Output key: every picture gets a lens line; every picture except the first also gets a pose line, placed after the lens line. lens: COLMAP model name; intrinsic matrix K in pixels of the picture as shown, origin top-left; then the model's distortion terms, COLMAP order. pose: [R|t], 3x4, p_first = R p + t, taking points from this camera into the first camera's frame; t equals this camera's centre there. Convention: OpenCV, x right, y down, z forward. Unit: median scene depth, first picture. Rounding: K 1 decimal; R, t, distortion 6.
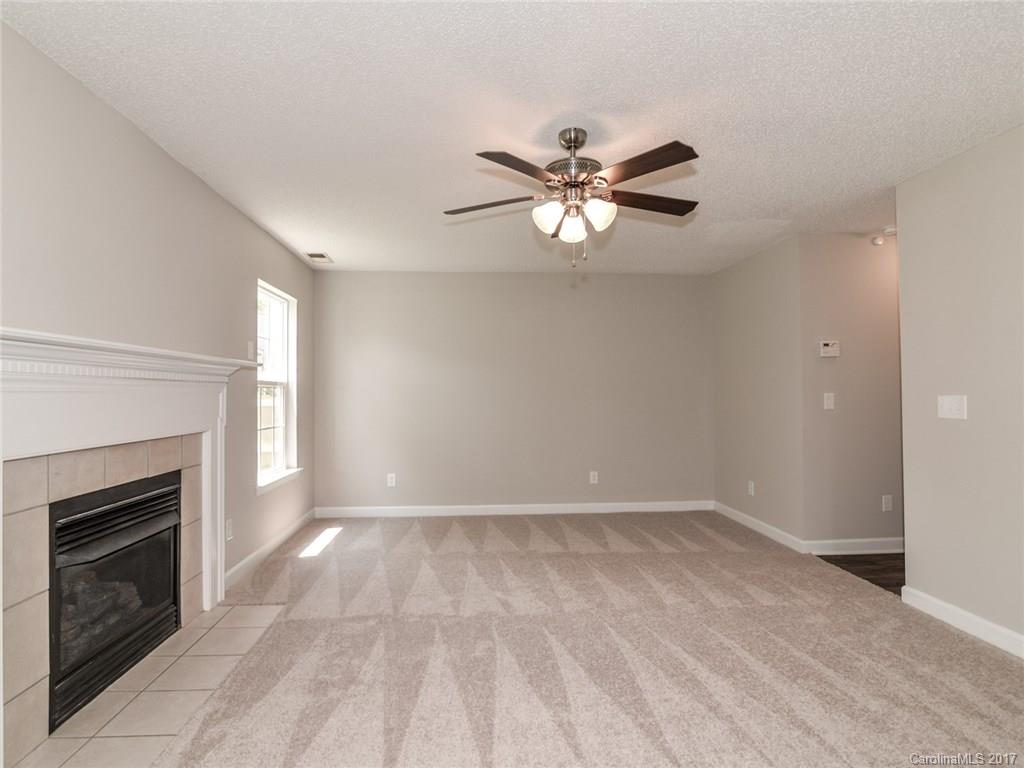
lens RADIAL K [[558.1, 0, 505.3], [0, 558.1, 386.1], [0, 0, 1]] dist [-0.004965, -0.001238]
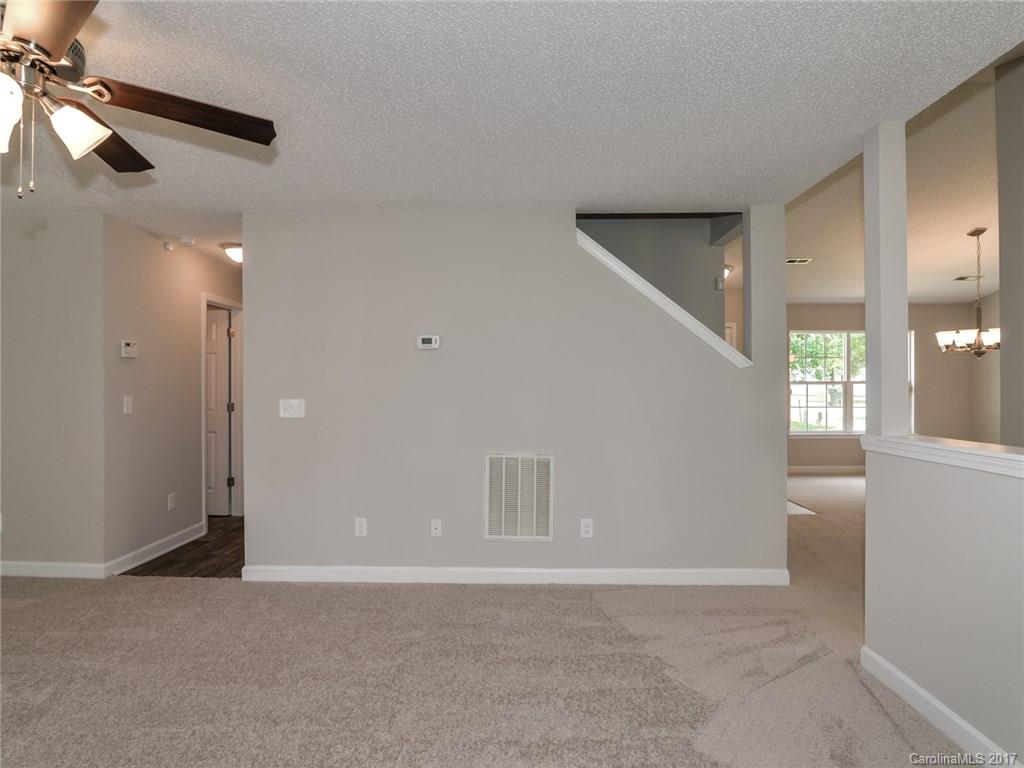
lens RADIAL K [[558.1, 0, 505.3], [0, 558.1, 386.1], [0, 0, 1]] dist [-0.004965, -0.001238]
pose [[0.094082, -0.001641, 0.995563, -0.360361], [-0.014560, 0.999889, 0.003024, -0.021132], [-0.995458, -0.014780, 0.094047, 0.359200]]
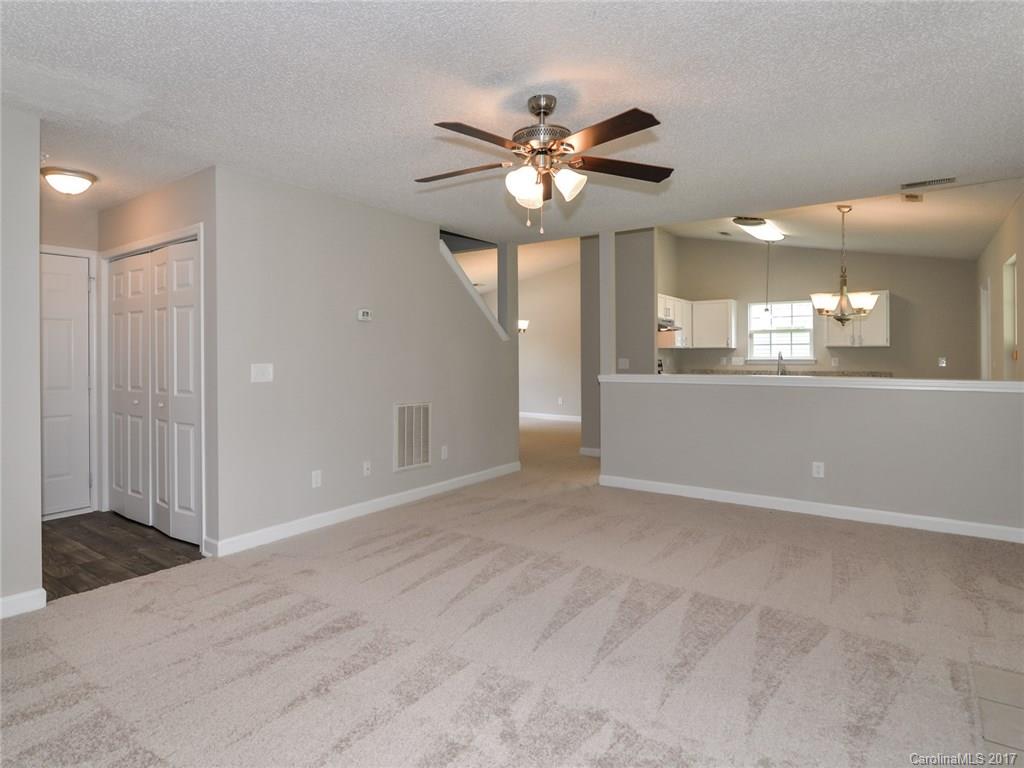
lens RADIAL K [[530.0, 0, 508.8], [0, 530.0, 351.5], [0, 0, 1]] dist [-0.001500, -0.000050]
pose [[-0.741773, 0.011929, 0.670545, -0.378052], [-0.002015, 0.999798, -0.020016, 0.010696], [-0.670648, -0.016199, -0.741599, 1.354777]]
